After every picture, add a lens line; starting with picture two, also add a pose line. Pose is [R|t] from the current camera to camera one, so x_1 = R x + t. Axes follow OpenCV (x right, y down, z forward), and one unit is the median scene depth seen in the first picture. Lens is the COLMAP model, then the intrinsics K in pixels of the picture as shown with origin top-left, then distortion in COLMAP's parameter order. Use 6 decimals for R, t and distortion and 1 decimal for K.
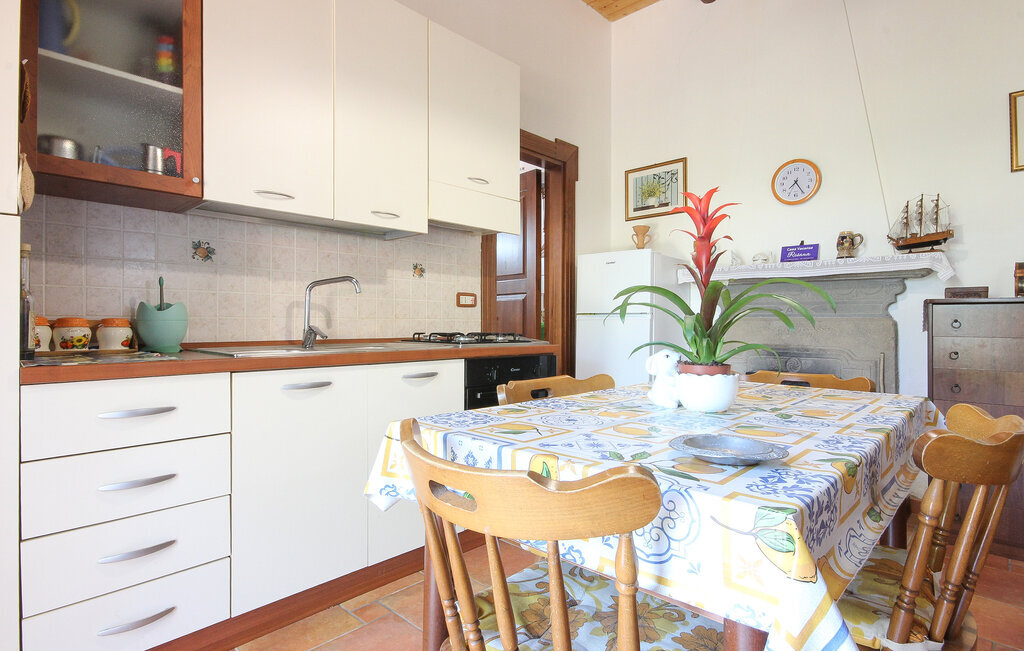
lens RADIAL K [[532.0, 0, 510.7], [0, 532.0, 318.2], [0, 0, 1]] dist [0.003936, 0.000282]
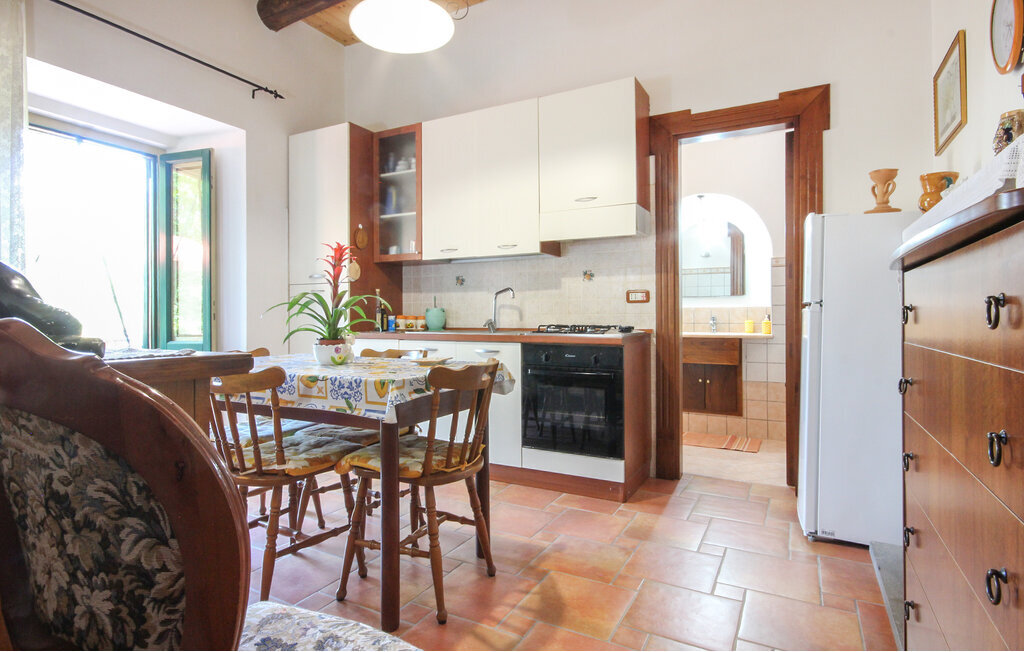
lens RADIAL K [[532.0, 0, 510.7], [0, 532.0, 318.2], [0, 0, 1]] dist [0.003936, 0.000282]
pose [[0.265325, 0.000765, -0.964159, 0.963312], [0.012027, 0.999919, 0.004103, 0.003824], [0.964084, -0.012684, 0.265294, 0.467107]]
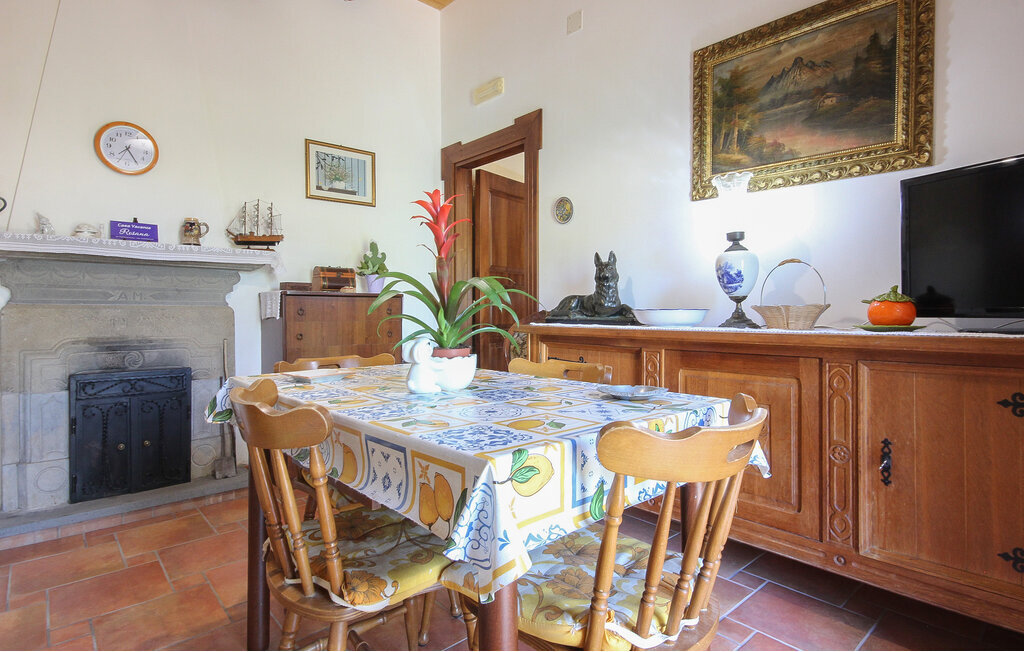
lens RADIAL K [[533.7, 0, 517.3], [0, 533.7, 313.0], [0, 0, 1]] dist [0.005322, 0.000242]
pose [[0.079459, -0.005953, 0.996820, -0.309196], [-0.006997, 0.999954, 0.006530, 0.001830], [-0.996814, -0.007494, 0.079413, 0.322992]]
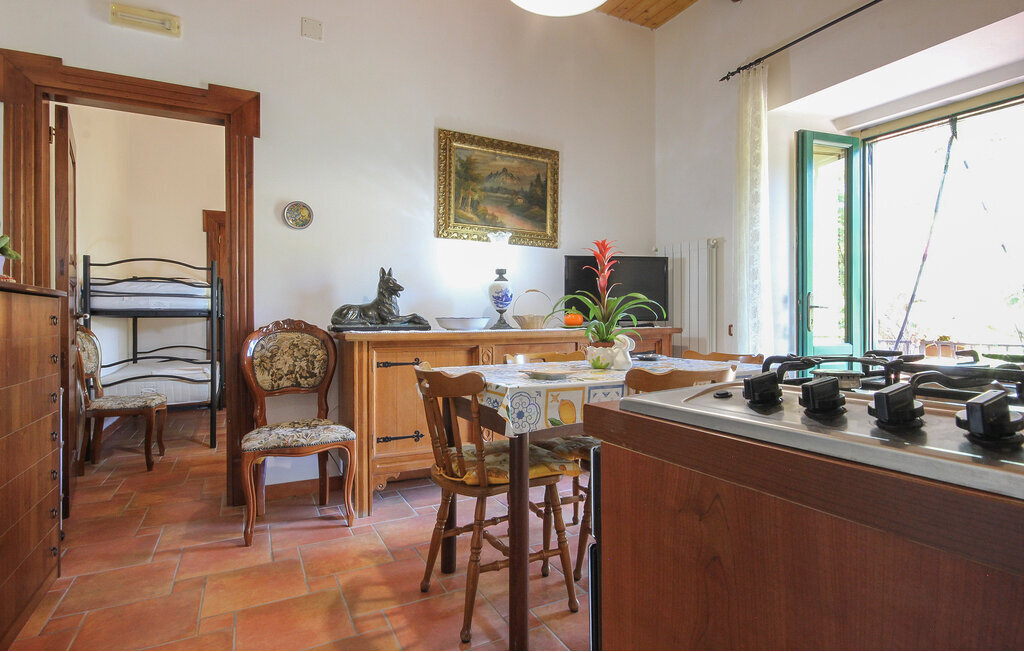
lens RADIAL K [[519.9, 0, 512.0], [0, 519.9, 326.0], [0, 0, 1]] dist [0.001197, 0.000447]
pose [[-0.944250, 0.002772, 0.329218, 0.059008], [0.002608, 0.999996, -0.000941, 0.018567], [-0.329219, -0.000030, -0.944254, 1.150092]]
